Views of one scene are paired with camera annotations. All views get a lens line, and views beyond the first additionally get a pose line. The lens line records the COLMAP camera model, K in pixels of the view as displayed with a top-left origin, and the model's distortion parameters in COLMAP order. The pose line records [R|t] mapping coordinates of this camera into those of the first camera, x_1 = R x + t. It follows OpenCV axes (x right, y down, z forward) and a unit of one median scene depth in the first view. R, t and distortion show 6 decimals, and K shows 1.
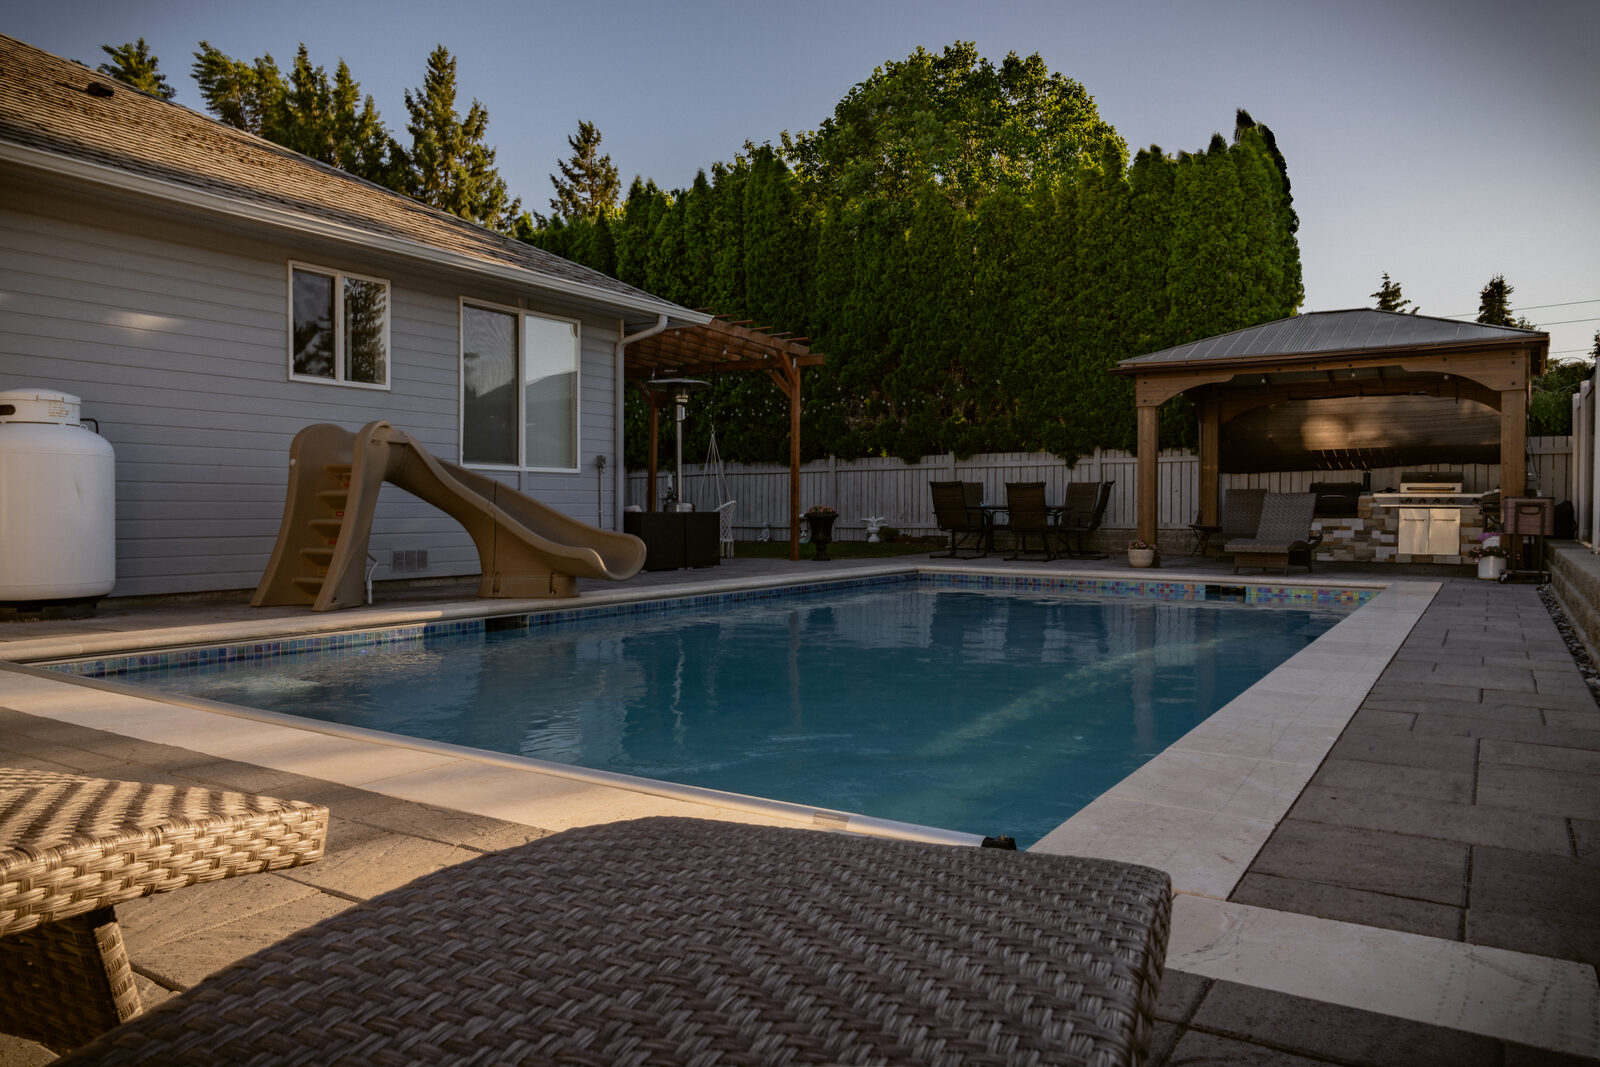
lens RADIAL K [[1094.5, 0, 800.5], [0, 1094.5, 529.0], [0, 0, 1]] dist [-0.001314, -0.003124]
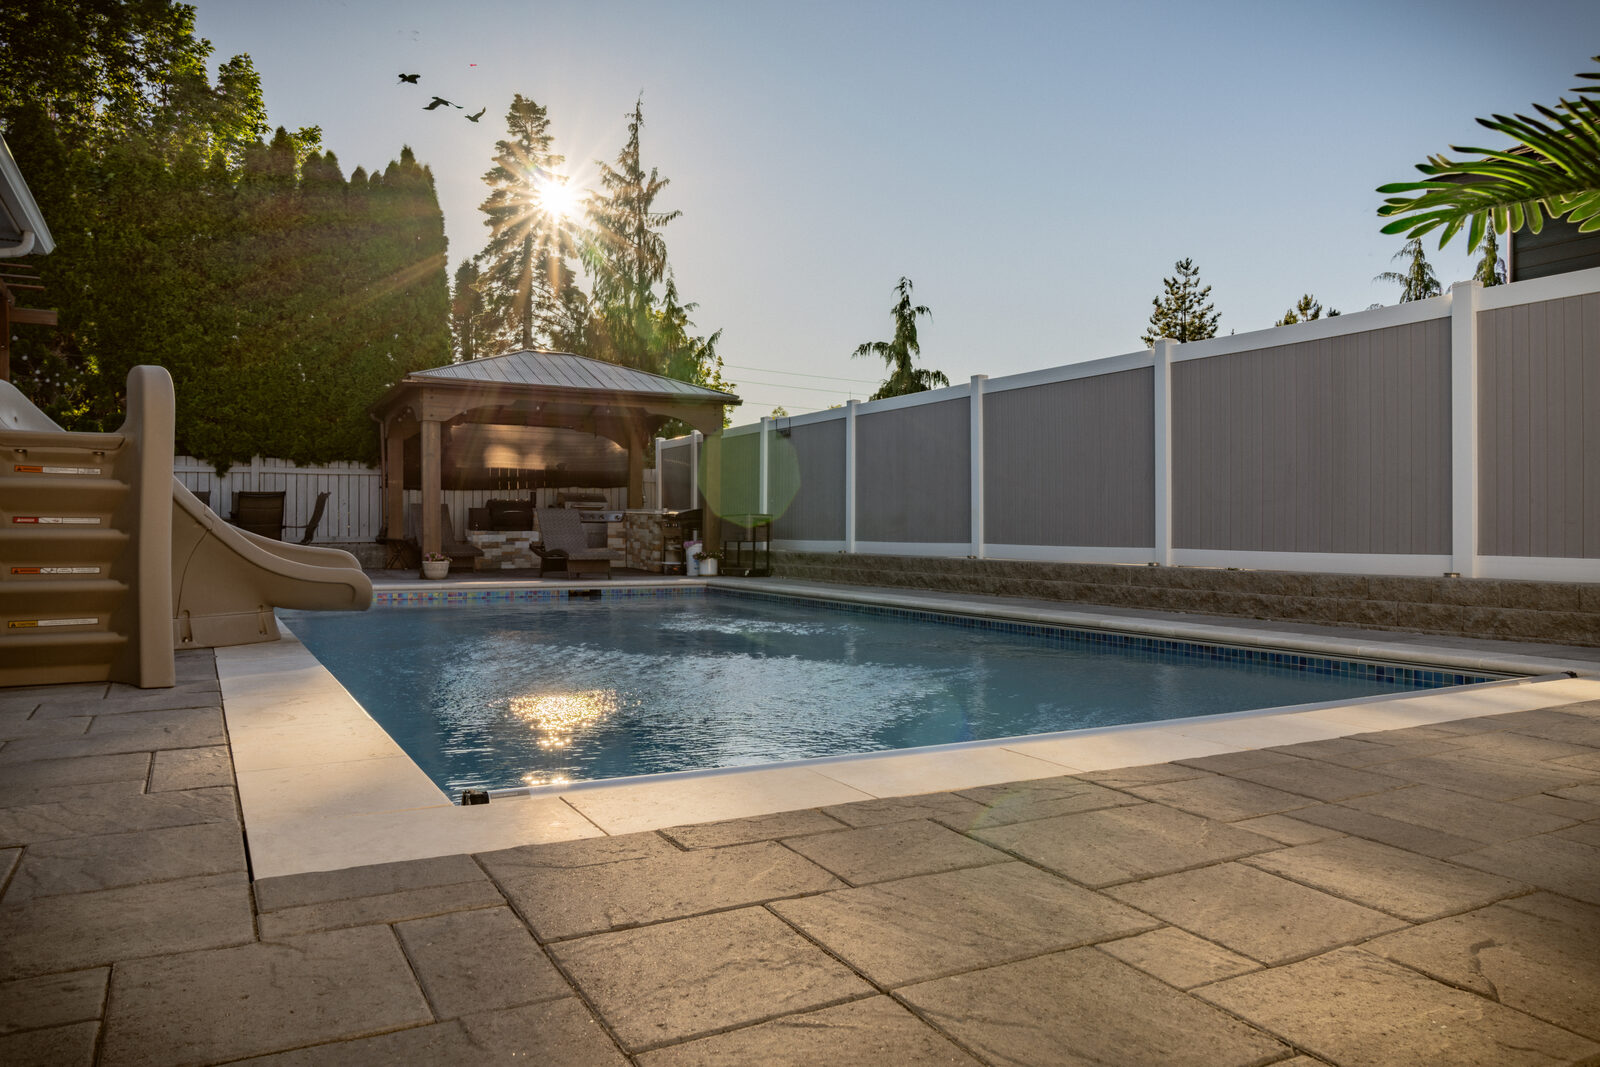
lens RADIAL K [[1094.5, 0, 801.9], [0, 1094.5, 532.0], [0, 0, 1]] dist [-0.001314, -0.003124]
pose [[0.477702, -0.002817, 0.878518, -0.350292], [0.012947, 0.999909, -0.003834, -0.000576], [-0.878427, 0.013206, 0.477695, 0.176588]]
